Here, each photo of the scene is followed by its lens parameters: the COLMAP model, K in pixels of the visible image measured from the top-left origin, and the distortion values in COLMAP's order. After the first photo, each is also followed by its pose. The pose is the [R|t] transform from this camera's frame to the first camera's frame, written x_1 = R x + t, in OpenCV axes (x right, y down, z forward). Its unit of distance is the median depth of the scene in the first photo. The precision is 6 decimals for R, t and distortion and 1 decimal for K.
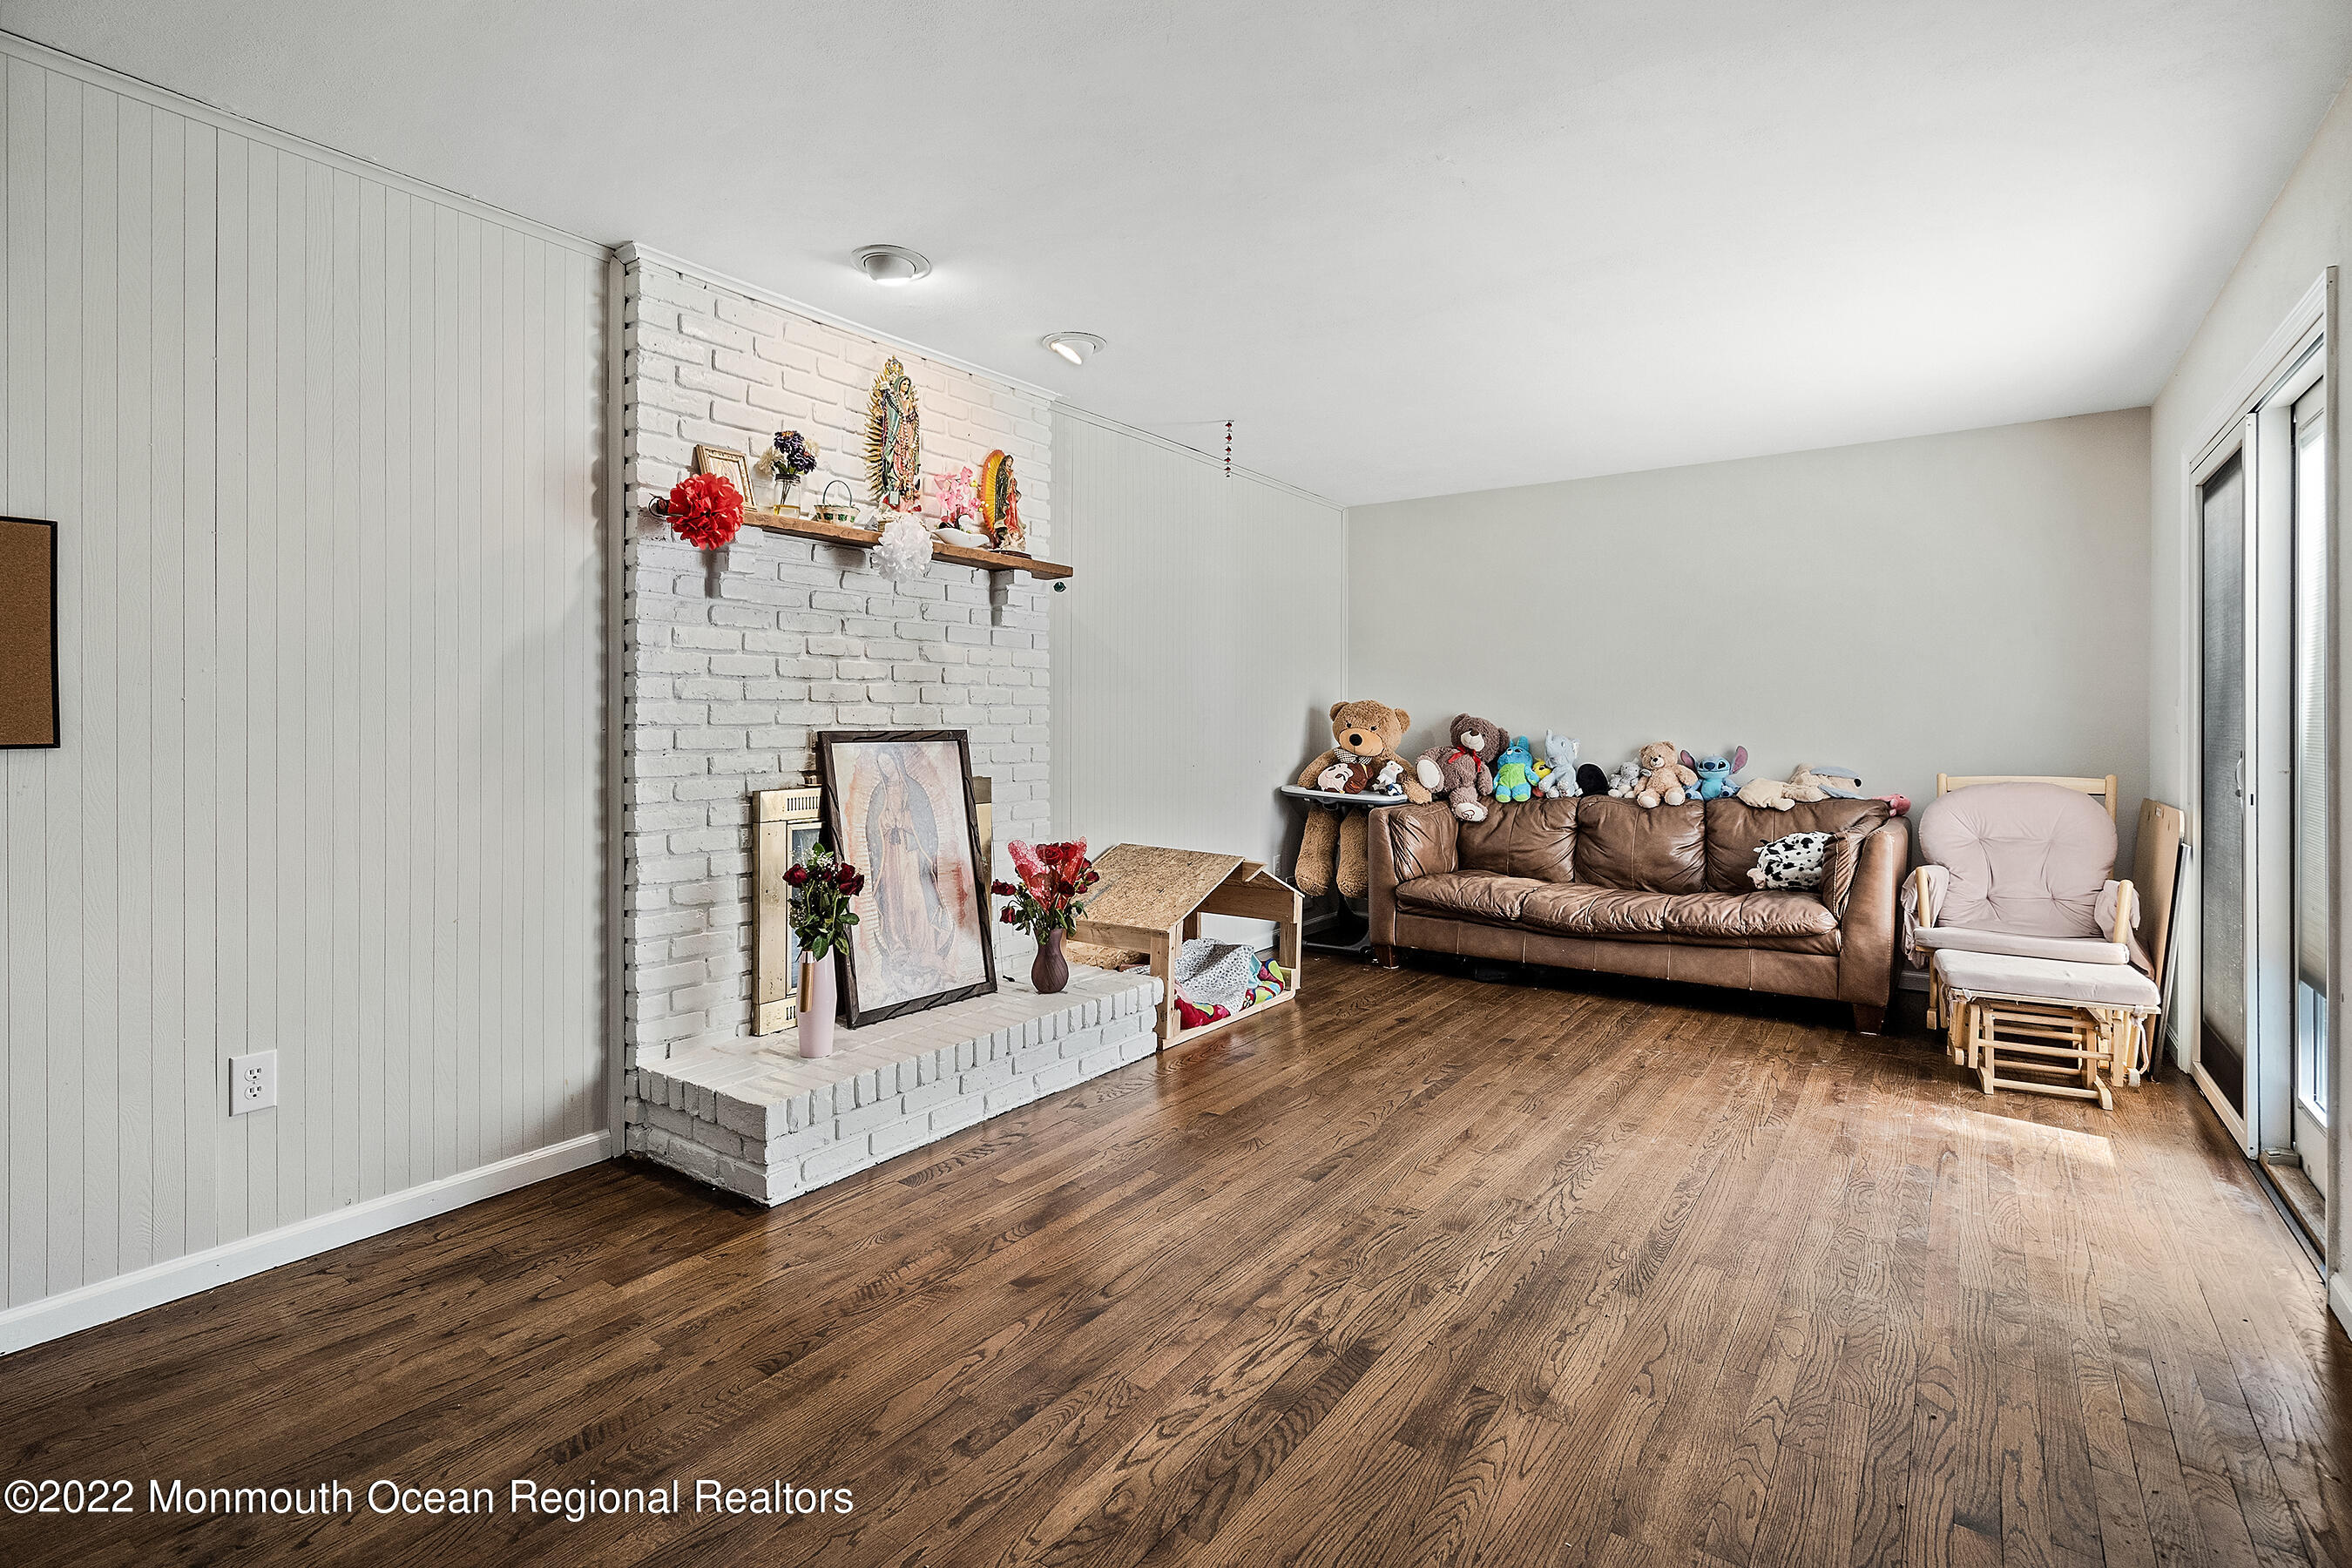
lens RADIAL K [[1108.1, 0, 1157.8], [0, 1108.1, 724.7], [0, 0, 1]] dist [-0.004881, 0.001517]
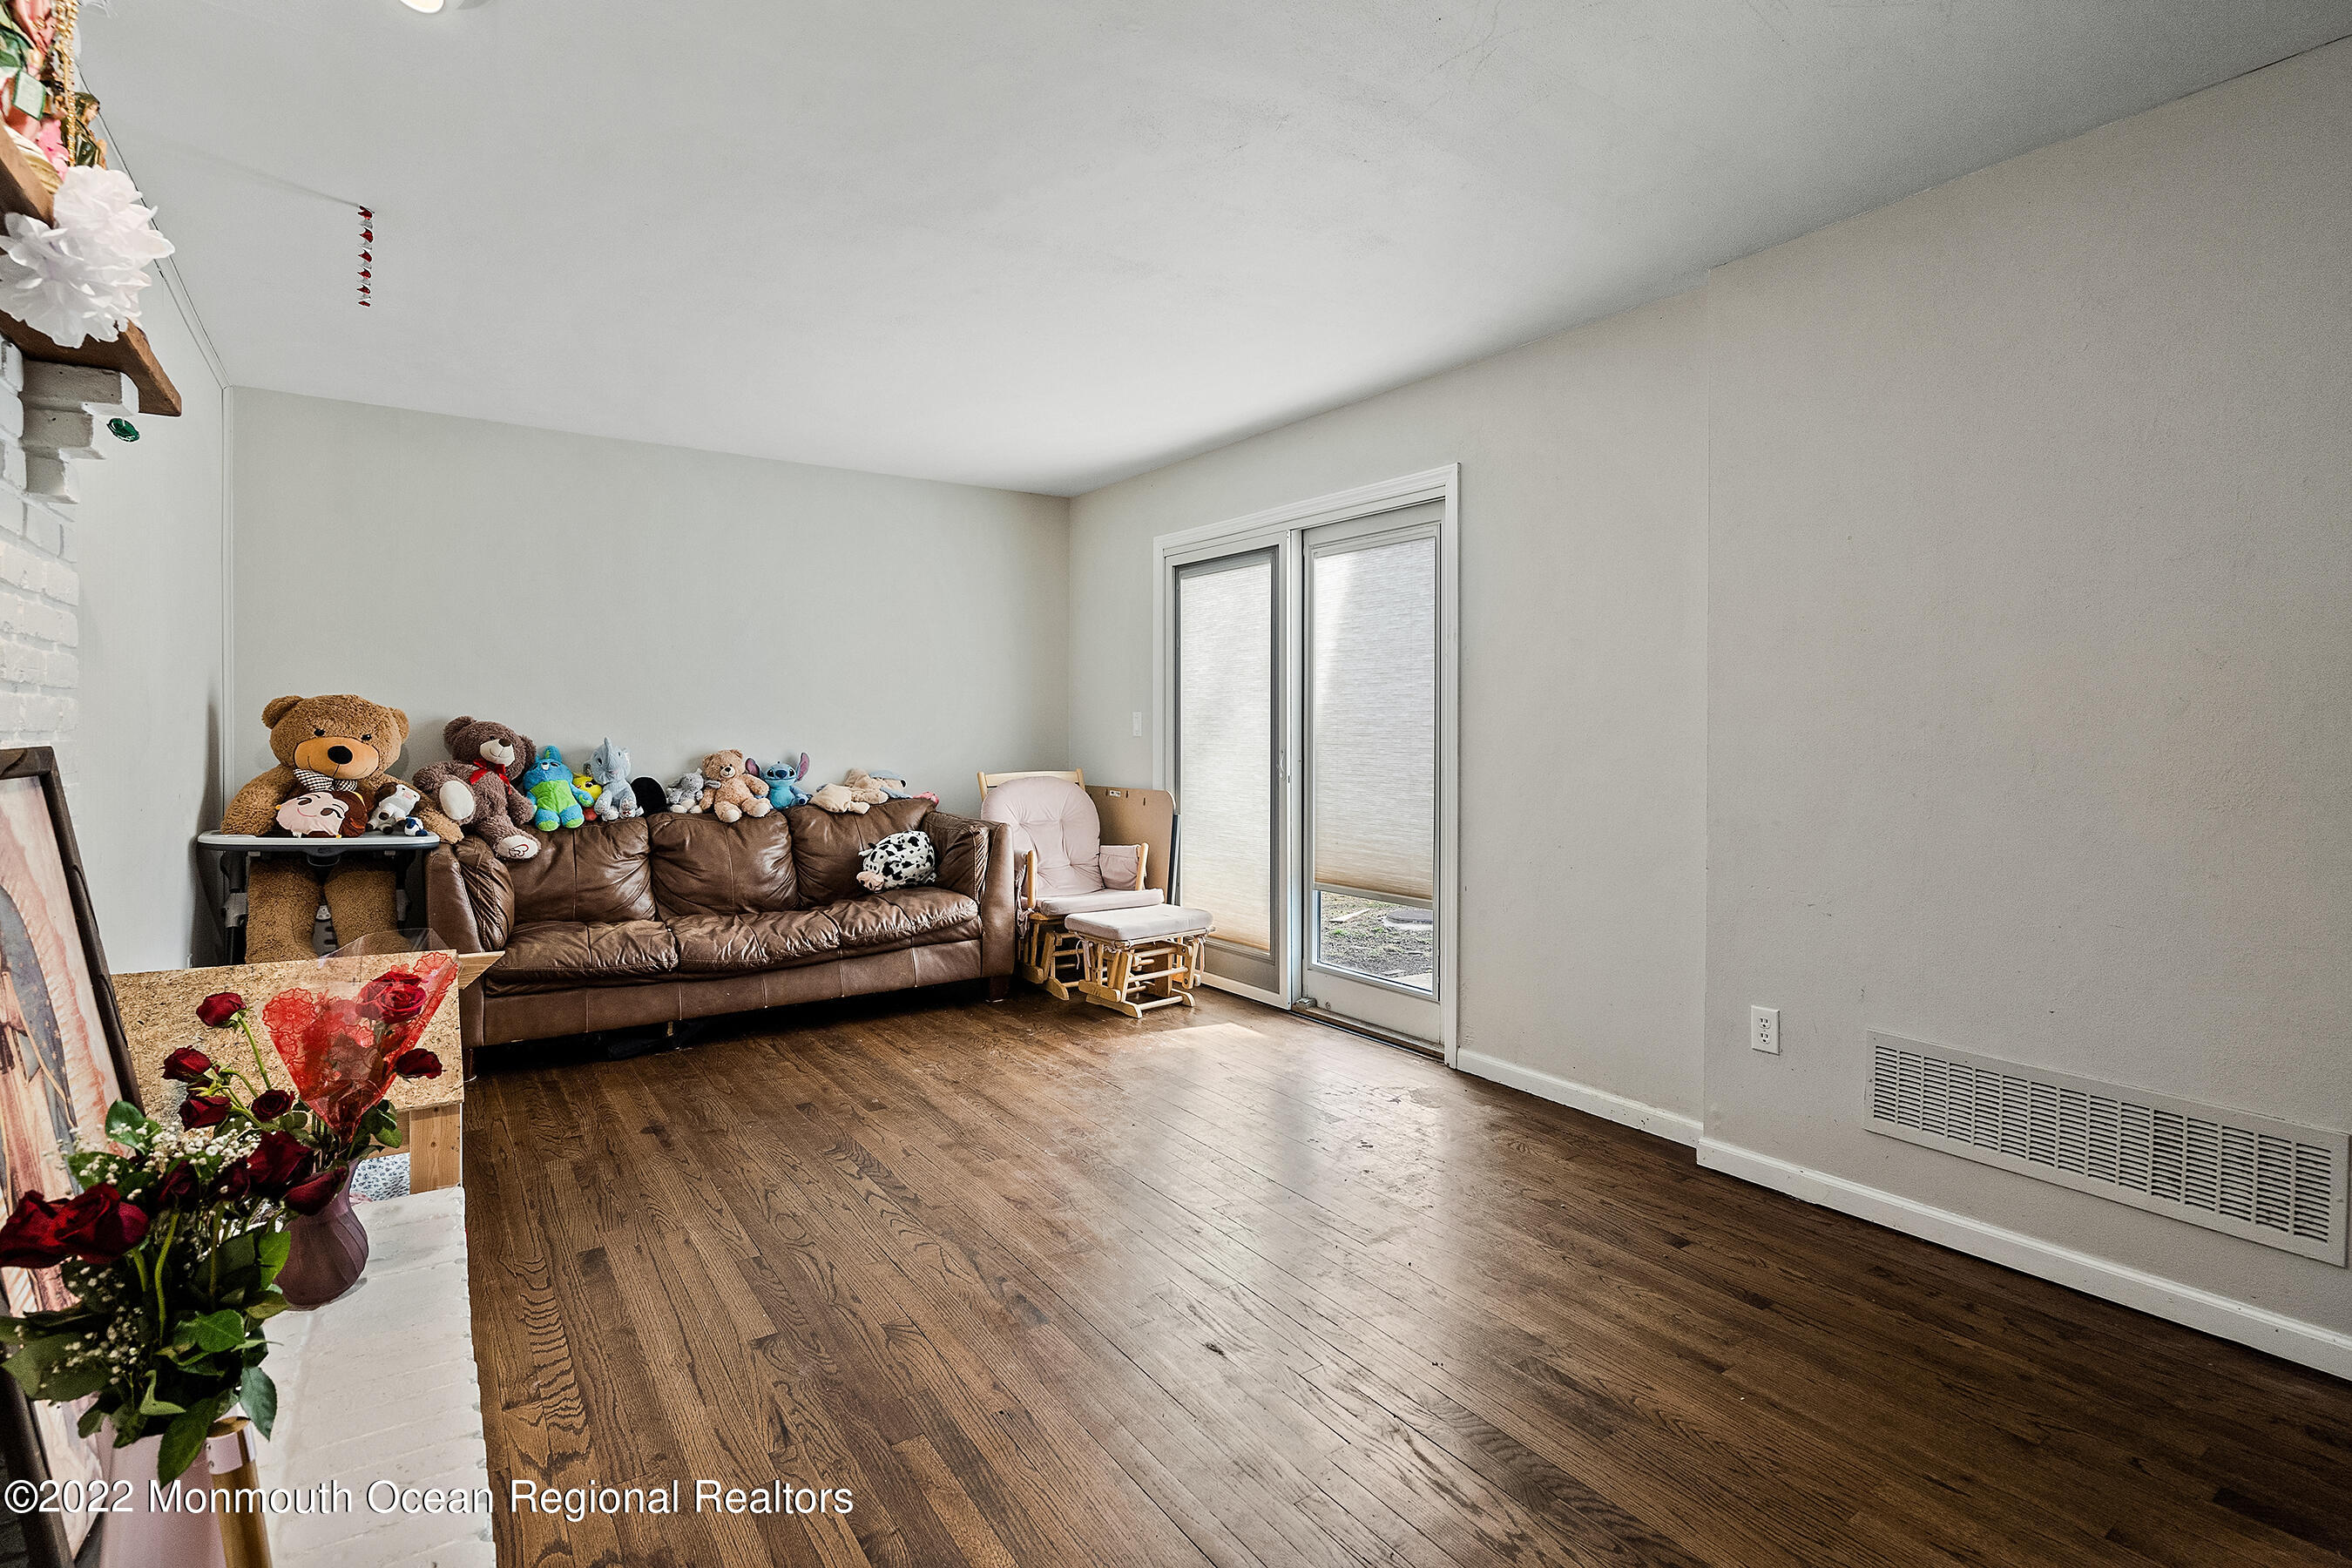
lens RADIAL K [[1108.1, 0, 1164.8], [0, 1108.1, 752.2], [0, 0, 1]] dist [-0.004881, 0.001517]
pose [[0.339040, -0.019001, 0.940580, -0.299161], [-0.000083, 0.999795, 0.020228, -0.001227], [-0.940772, -0.006936, 0.338969, 0.359511]]
